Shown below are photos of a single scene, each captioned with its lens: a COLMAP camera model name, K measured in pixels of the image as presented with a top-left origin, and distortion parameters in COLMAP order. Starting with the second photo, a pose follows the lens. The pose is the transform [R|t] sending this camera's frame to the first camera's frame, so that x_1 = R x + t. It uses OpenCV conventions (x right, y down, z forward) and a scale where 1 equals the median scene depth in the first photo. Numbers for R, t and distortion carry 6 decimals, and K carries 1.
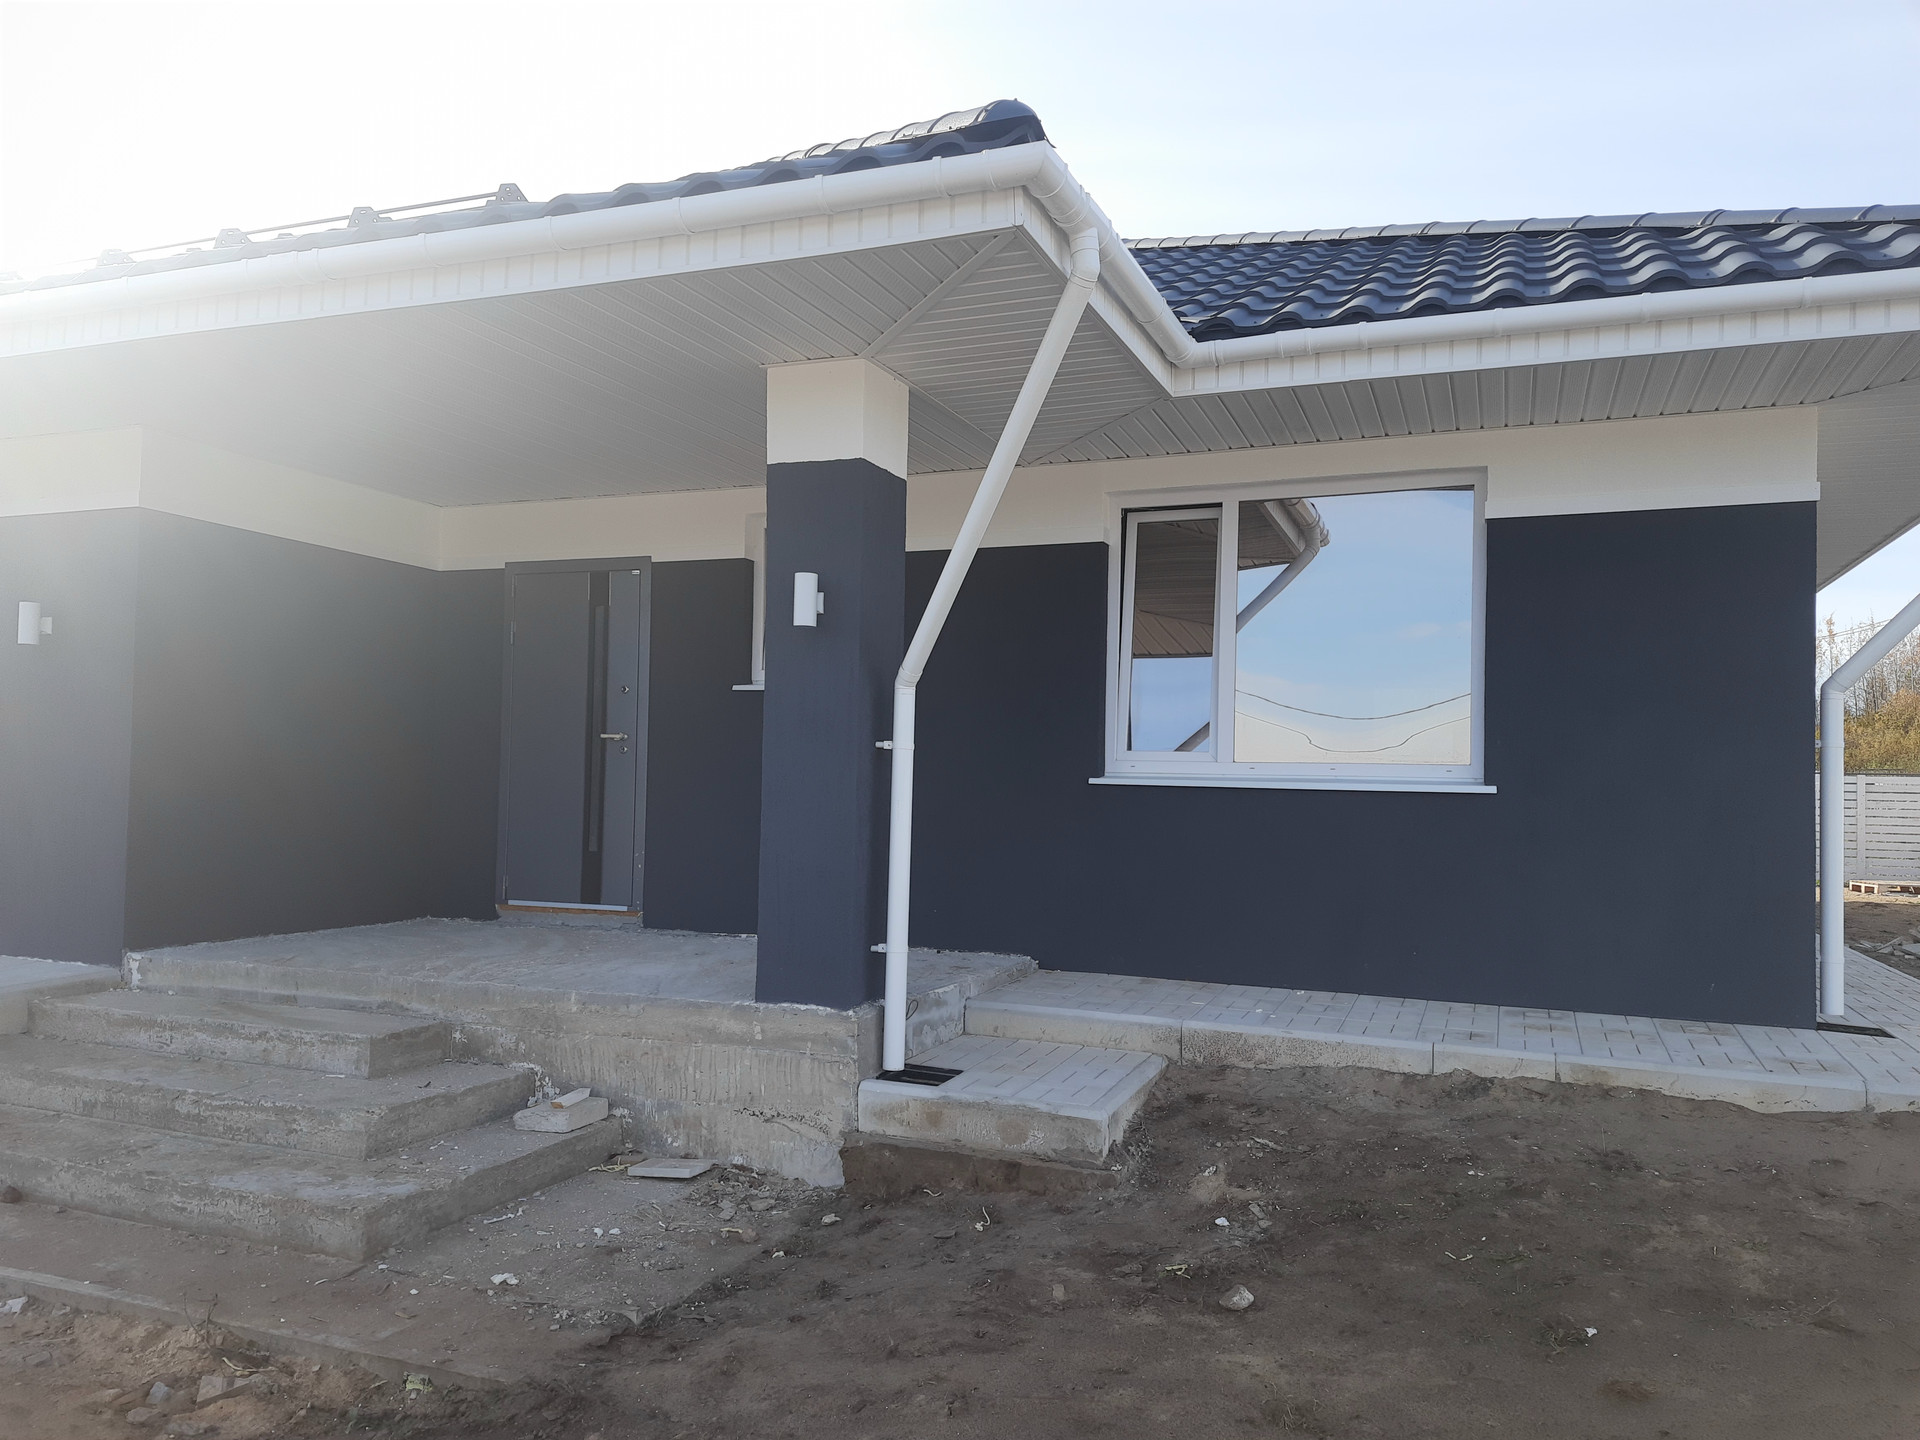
lens RADIAL K [[1366.8, 0, 961.8], [0, 1366.8, 716.8], [0, 0, 1]] dist [0.072775, -0.064878]
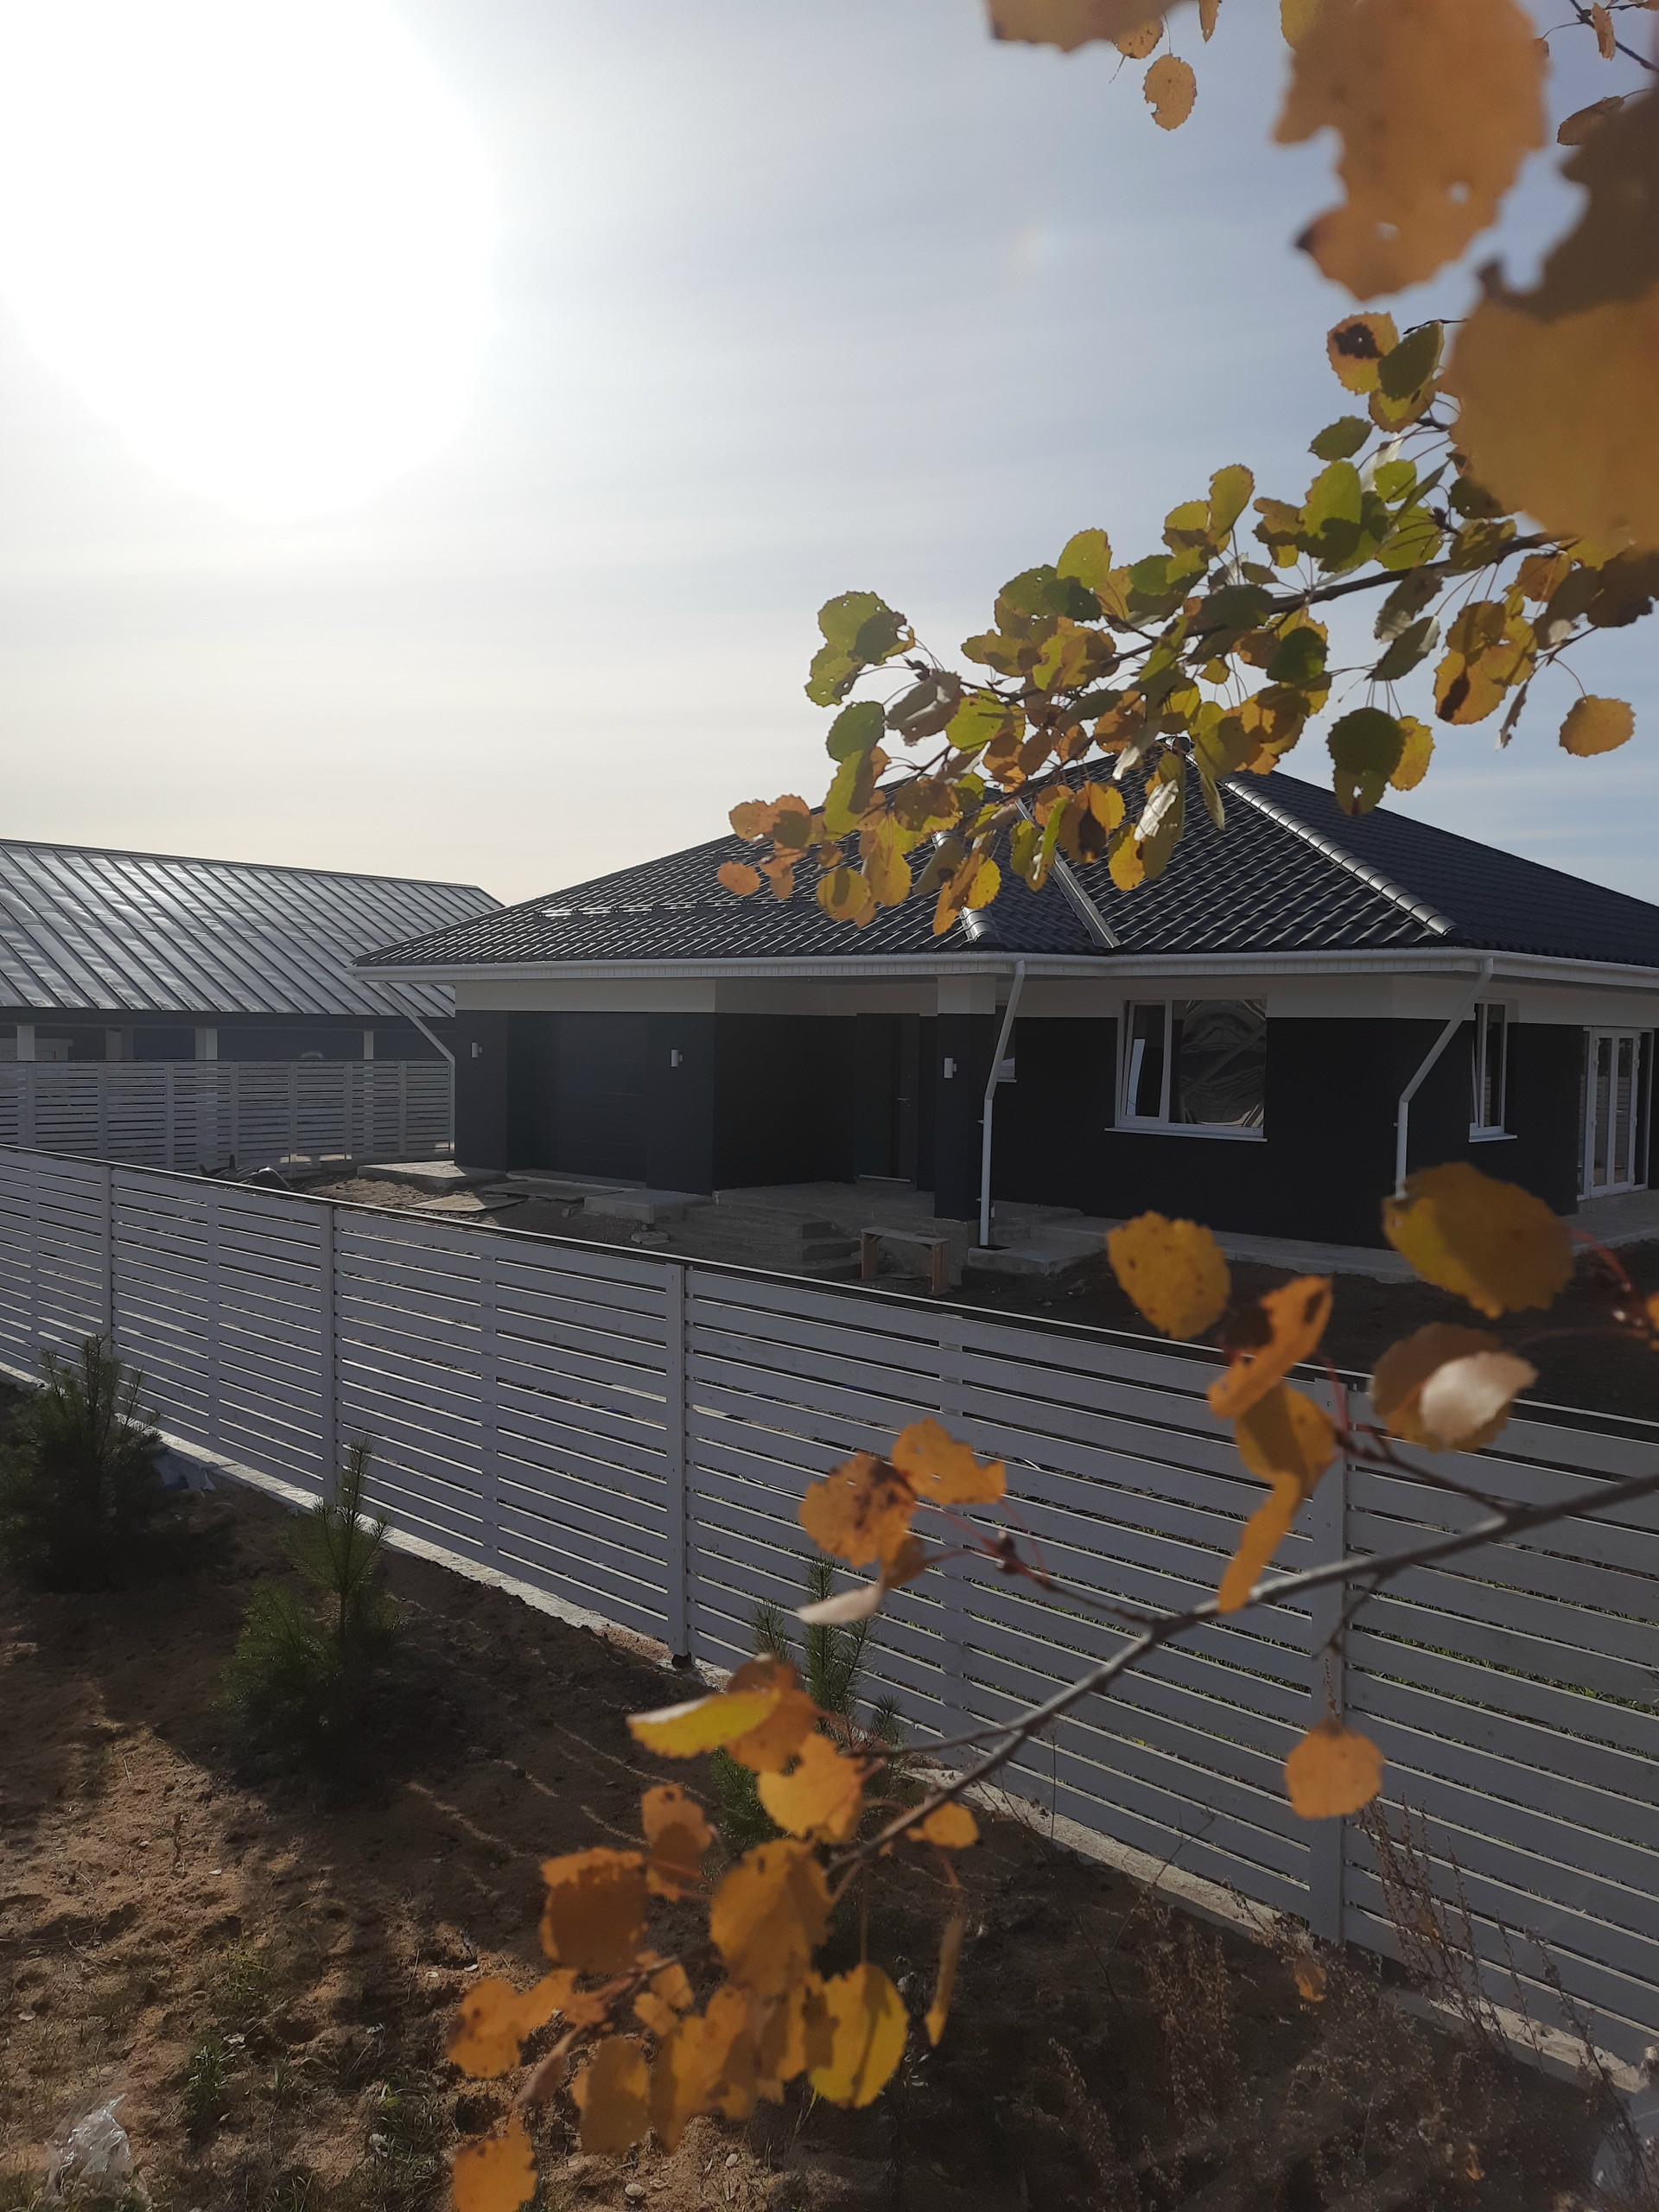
lens RADIAL K [[1574.6, 0, 804.7], [0, 1574.6, 1065.2], [0, 0, 1]] dist [0.072775, -0.064878]
pose [[0.920182, 0.004357, -0.391468, 0.790397], [0.021875, 0.997804, 0.062524, -0.275927], [0.390880, -0.066097, 0.918065, -1.832250]]
